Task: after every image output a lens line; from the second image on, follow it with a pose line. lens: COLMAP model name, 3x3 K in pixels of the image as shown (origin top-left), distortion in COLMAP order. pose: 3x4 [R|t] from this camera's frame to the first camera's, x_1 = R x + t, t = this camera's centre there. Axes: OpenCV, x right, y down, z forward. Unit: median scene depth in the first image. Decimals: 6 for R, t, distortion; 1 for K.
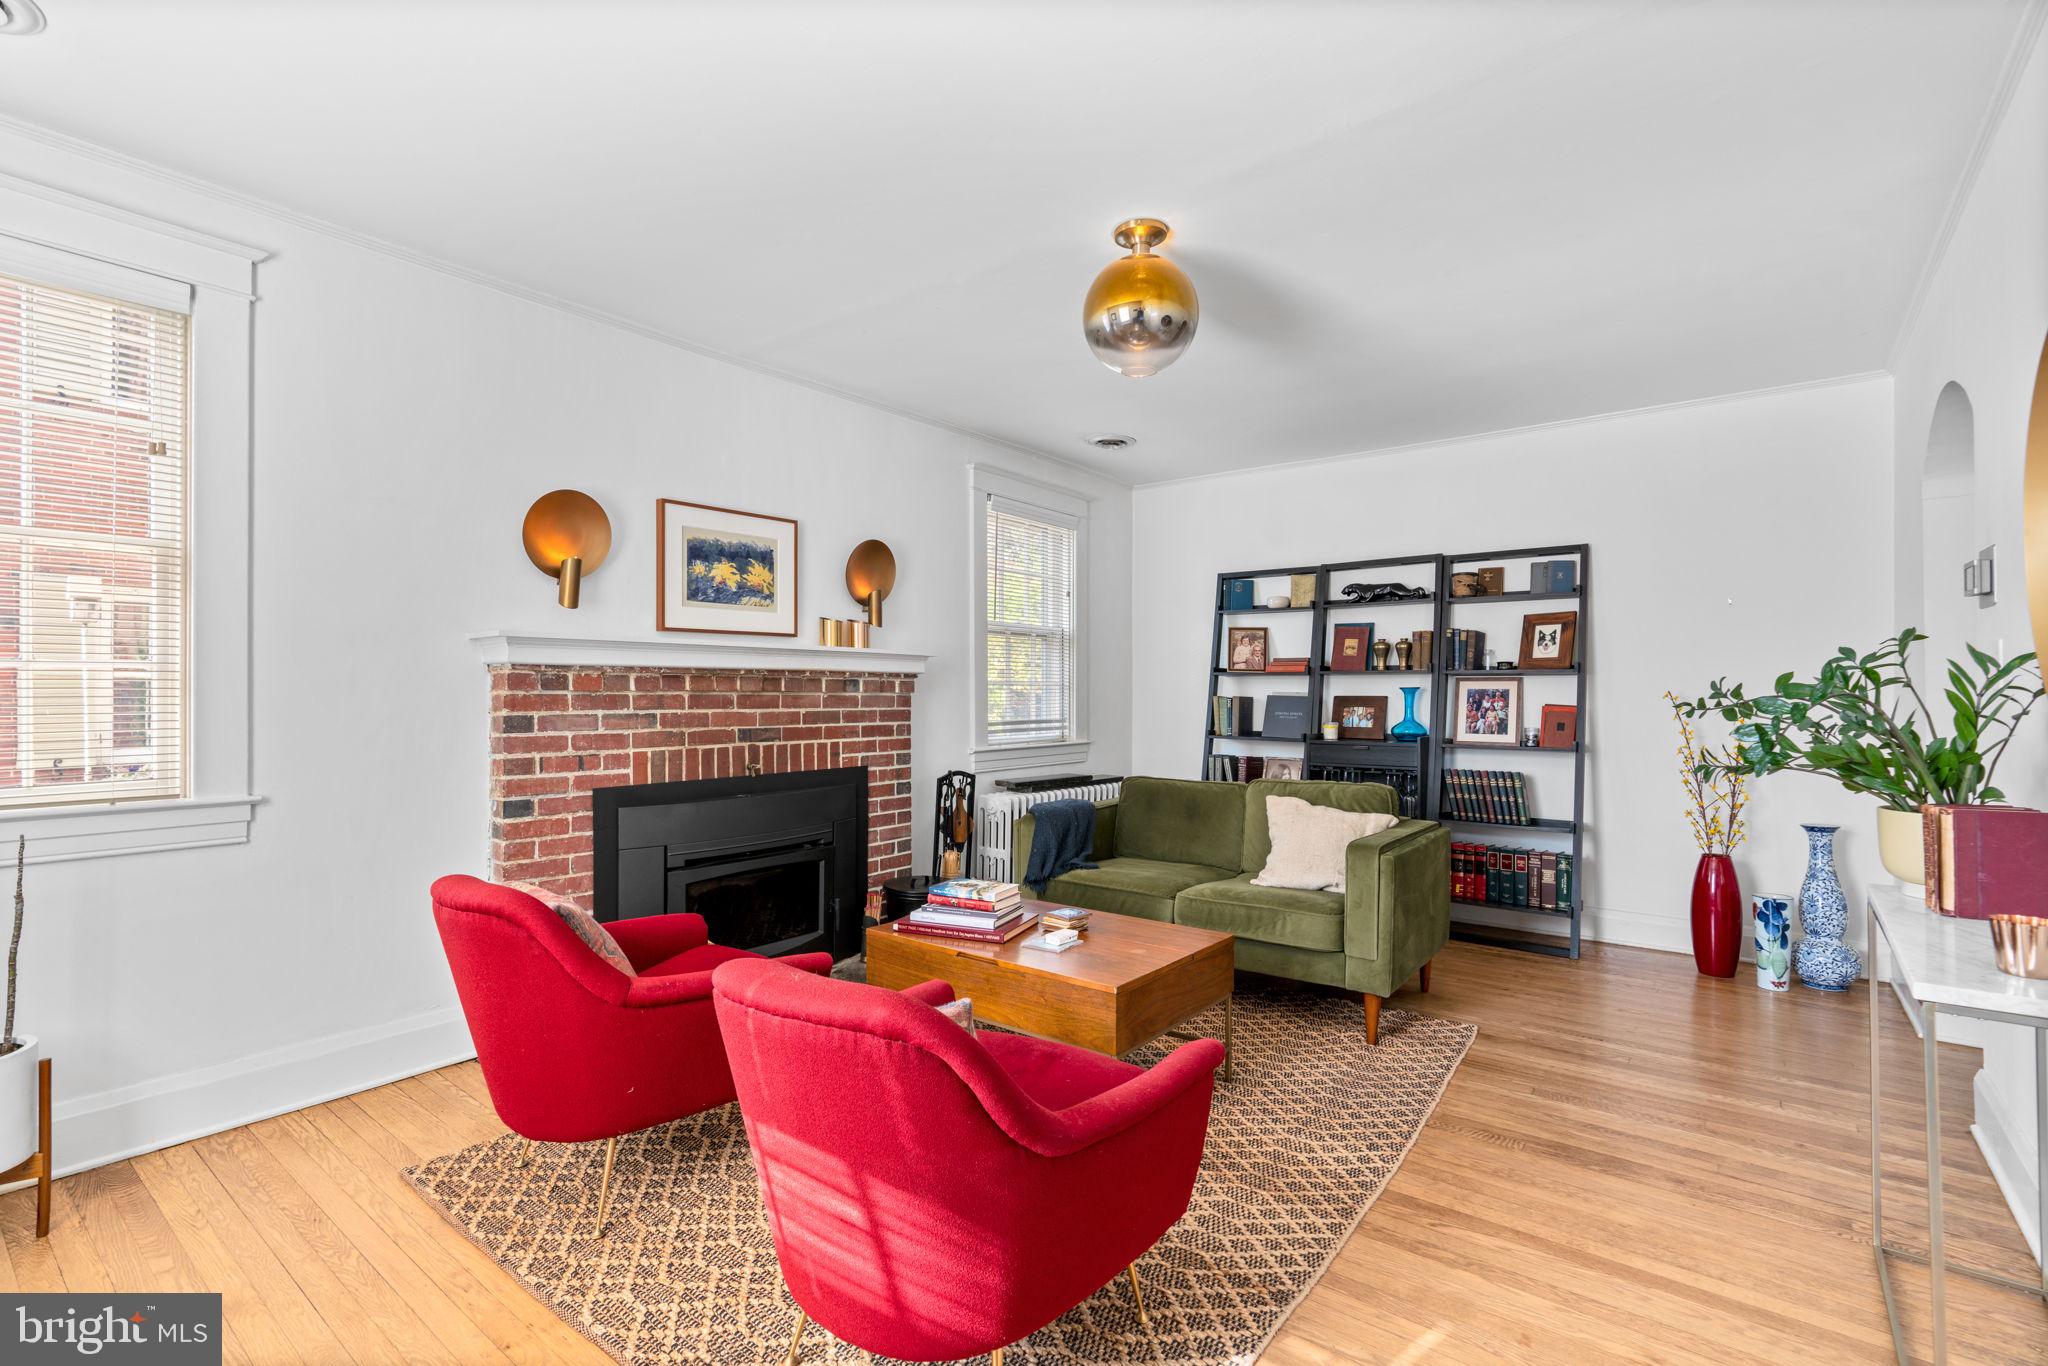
lens RADIAL K [[937.1, 0, 1011.3], [0, 937.1, 691.0], [0, 0, 1]] dist [-0.004538, 0.000934]
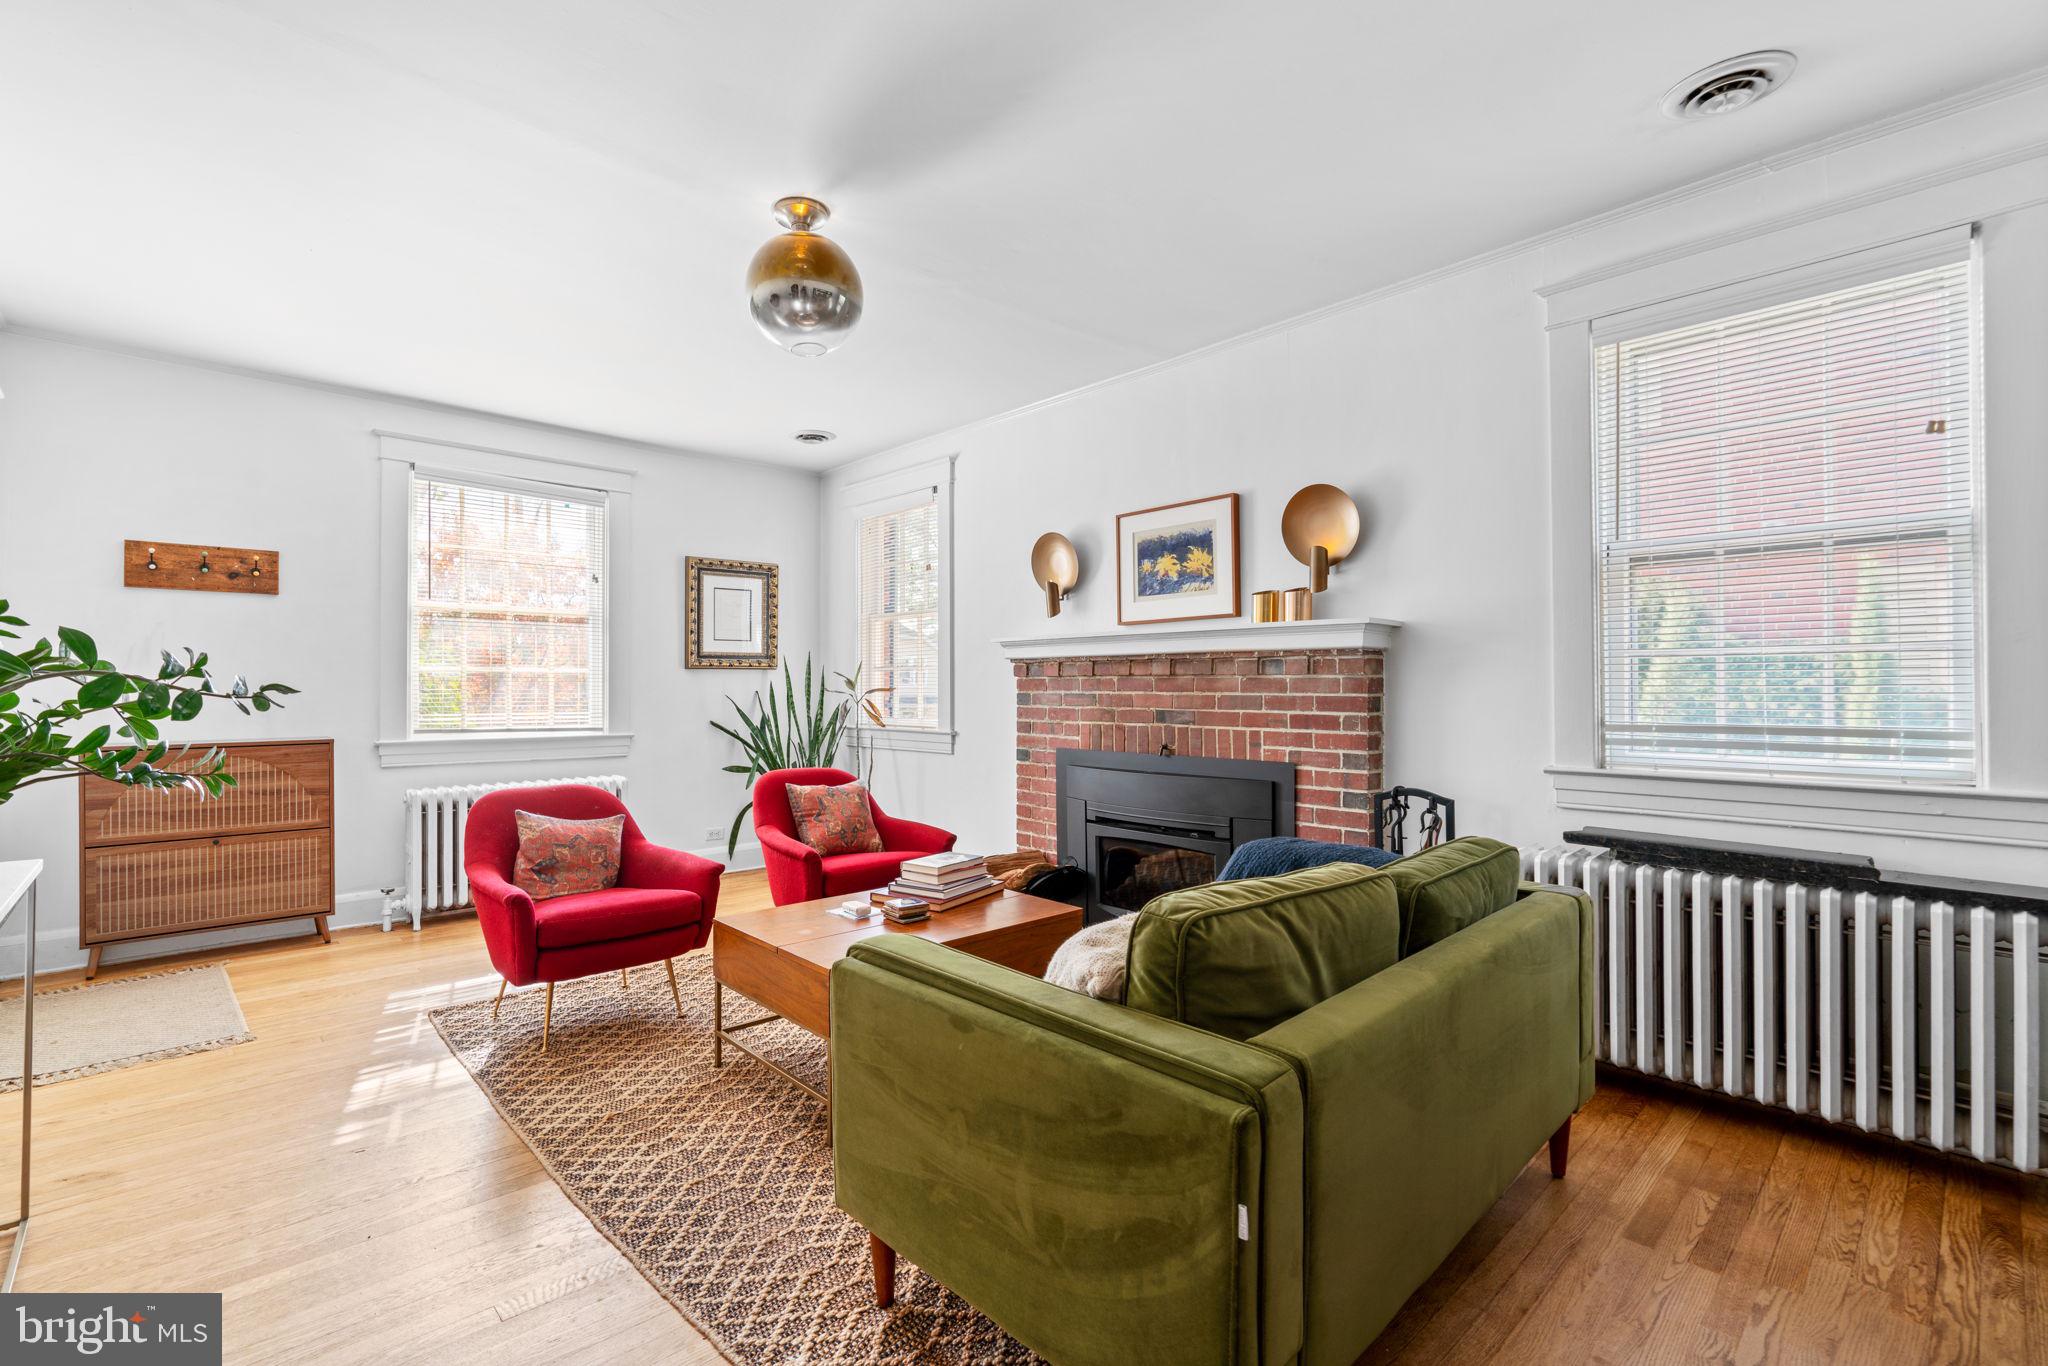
lens RADIAL K [[937.1, 0, 1008.8], [0, 937.1, 678.4], [0, 0, 1]] dist [-0.004538, 0.000934]
pose [[-0.161980, -0.001042, -0.986793, 0.763836], [0.011562, 0.999929, -0.002954, 0.004996], [0.986726, -0.011888, -0.161957, 0.964233]]
